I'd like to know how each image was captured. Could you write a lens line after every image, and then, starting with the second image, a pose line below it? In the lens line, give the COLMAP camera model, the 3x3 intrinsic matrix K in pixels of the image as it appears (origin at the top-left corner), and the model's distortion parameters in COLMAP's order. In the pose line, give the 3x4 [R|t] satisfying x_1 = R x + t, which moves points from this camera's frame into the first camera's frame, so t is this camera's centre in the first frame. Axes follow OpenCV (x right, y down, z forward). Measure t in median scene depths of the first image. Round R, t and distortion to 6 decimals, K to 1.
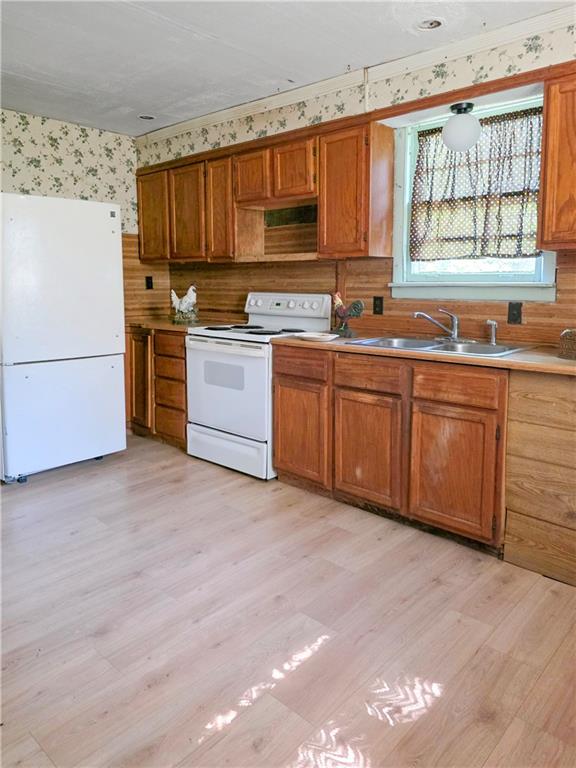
lens RADIAL K [[542.9, 0, 267.0], [0, 542.9, 366.8], [0, 0, 1]] dist [0.088169, -0.085262]
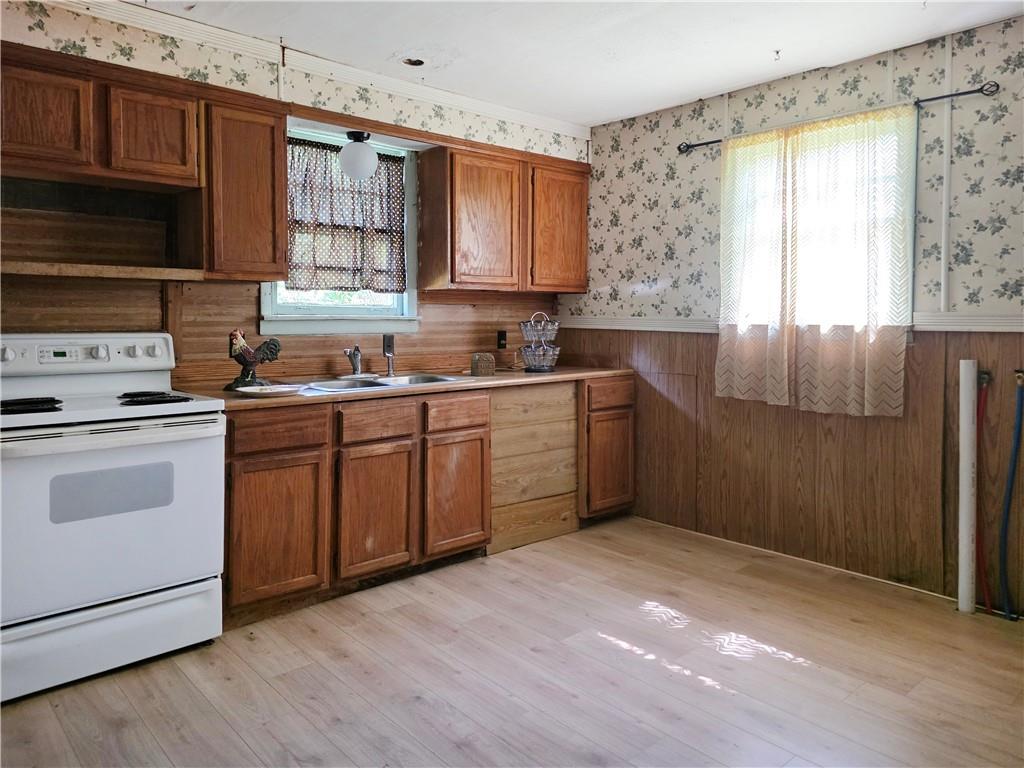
lens RADIAL K [[723.9, 0, 512.0], [0, 723.9, 384.0], [0, 0, 1]] dist [0.088169, -0.085262]
pose [[0.072965, -0.094445, 0.992853, -0.884791], [0.155756, 0.984370, 0.082191, -0.099693], [-0.985097, 0.148646, 0.086535, 0.653471]]
